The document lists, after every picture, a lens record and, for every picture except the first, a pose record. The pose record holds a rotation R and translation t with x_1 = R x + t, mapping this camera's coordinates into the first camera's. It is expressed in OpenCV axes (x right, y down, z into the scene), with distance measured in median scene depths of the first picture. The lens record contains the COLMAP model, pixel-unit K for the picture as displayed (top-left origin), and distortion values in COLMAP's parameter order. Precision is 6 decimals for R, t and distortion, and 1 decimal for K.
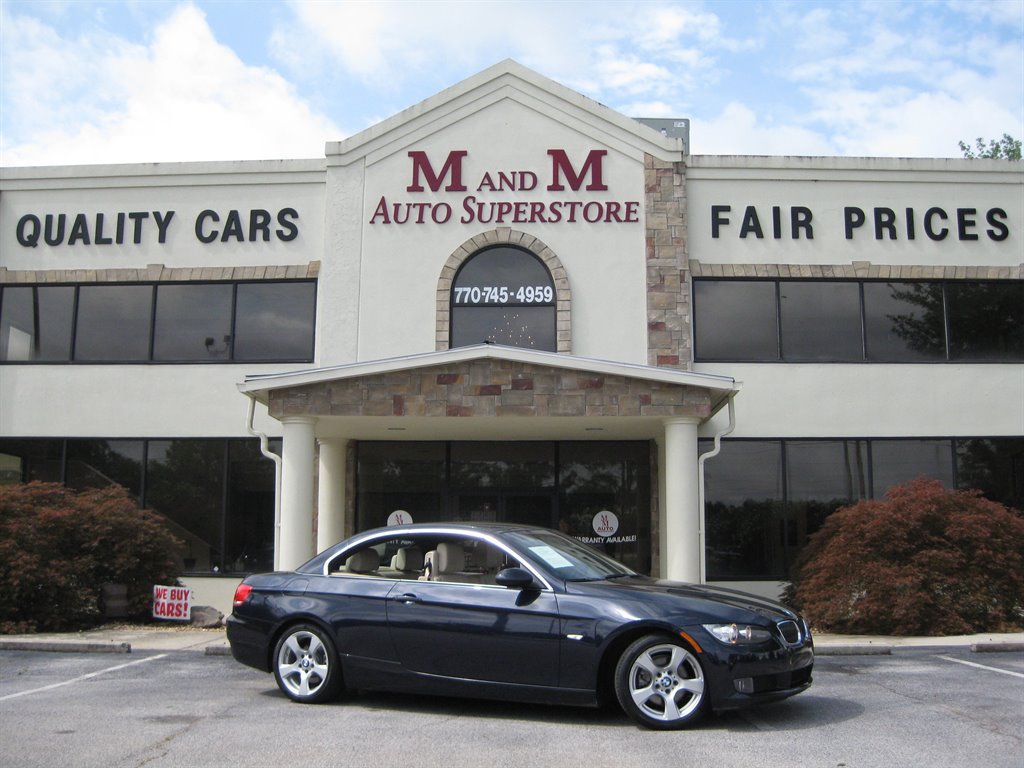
lens RADIAL K [[1121.8, 0, 518.8], [0, 1121.8, 384.2], [0, 0, 1]] dist [-0.173846, 0.131245]
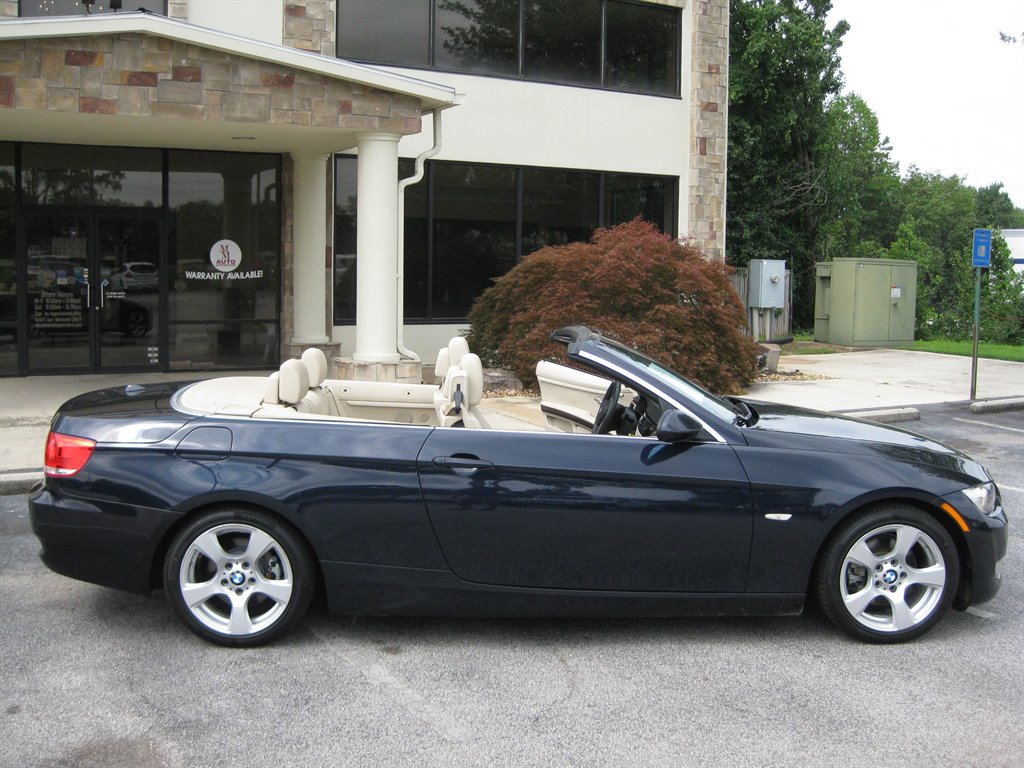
lens RADIAL K [[1121.8, 0, 518.8], [0, 1121.8, 384.2], [0, 0, 1]] dist [-0.173846, 0.131245]
pose [[0.859599, -0.042344, 0.509212, -0.147849], [-0.093257, 0.966821, 0.237823, 0.004994], [-0.502388, -0.251920, 0.827129, 0.206491]]
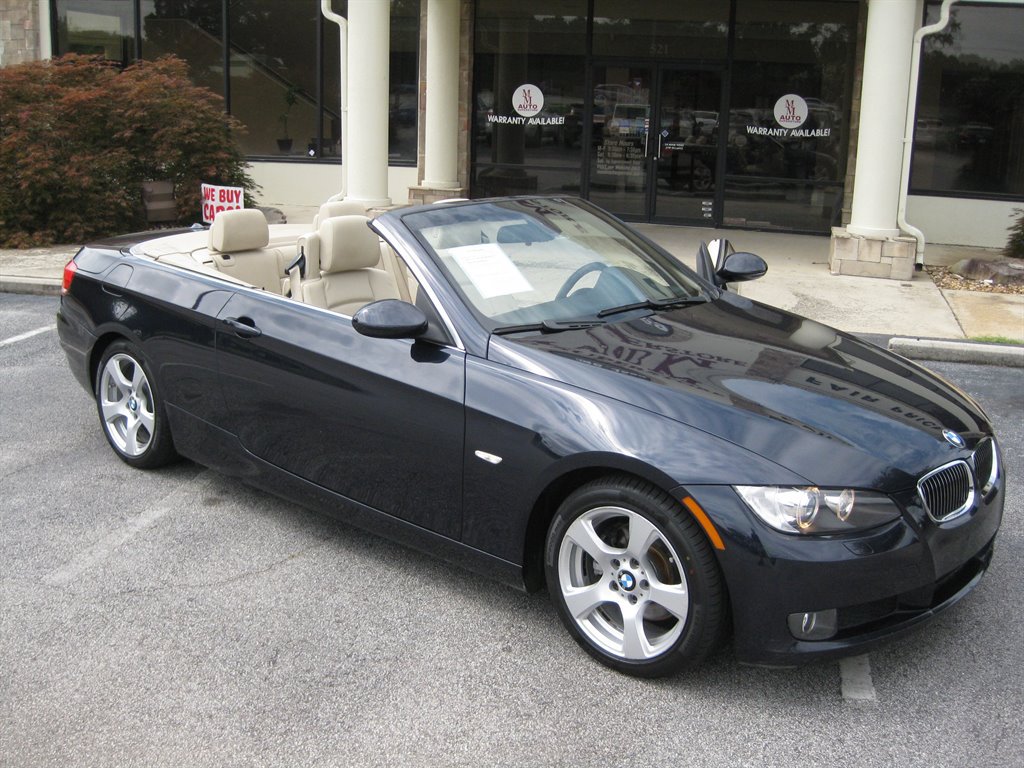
lens RADIAL K [[1121.8, 0, 518.8], [0, 1121.8, 384.2], [0, 0, 1]] dist [-0.173846, 0.131245]
pose [[0.977067, 0.078044, -0.198114, 0.058112], [0.005768, 0.920368, 0.391011, 0.001671], [0.212854, -0.383187, 0.898811, 0.209609]]
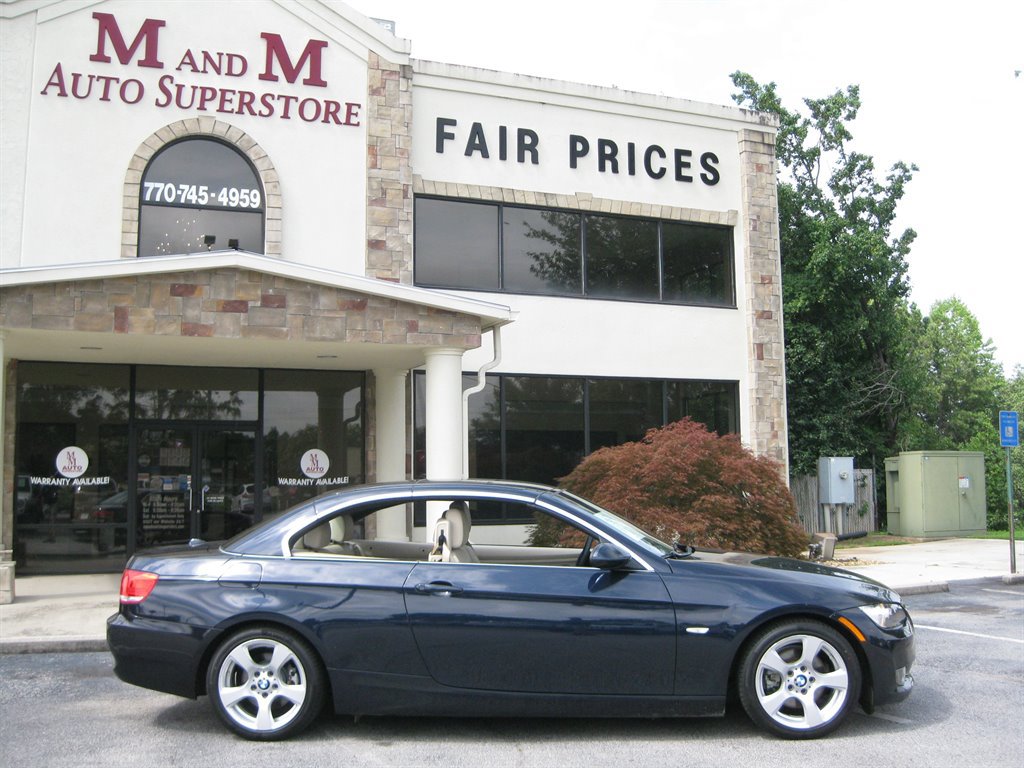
lens RADIAL K [[1121.8, 0, 518.8], [0, 1121.8, 384.2], [0, 0, 1]] dist [-0.173846, 0.131245]
pose [[0.907923, 0.025799, 0.418341, -0.144359], [-0.052098, 0.997310, 0.051563, 0.007846], [-0.415886, -0.068610, 0.906825, 0.131535]]
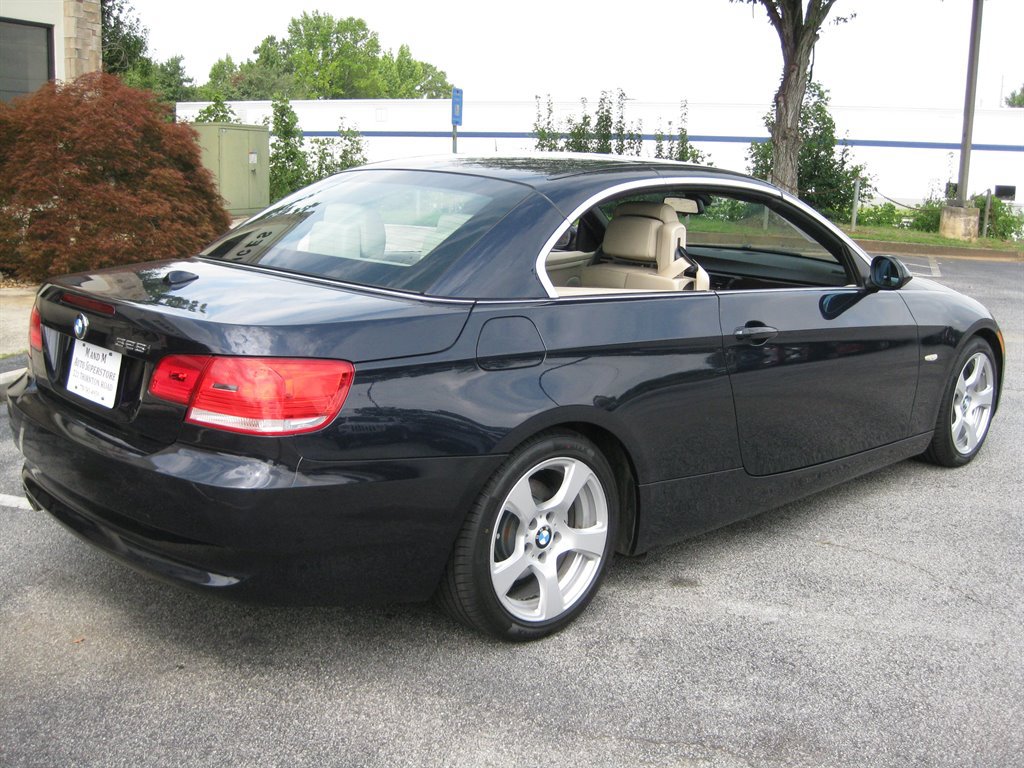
lens RADIAL K [[1121.8, 0, 518.8], [0, 1121.8, 384.2], [0, 0, 1]] dist [-0.173846, 0.131245]
pose [[0.296835, -0.184305, 0.936974, -0.229436], [-0.174491, 0.954210, 0.242975, 0.046786], [-0.938851, -0.235617, 0.251084, 0.388897]]
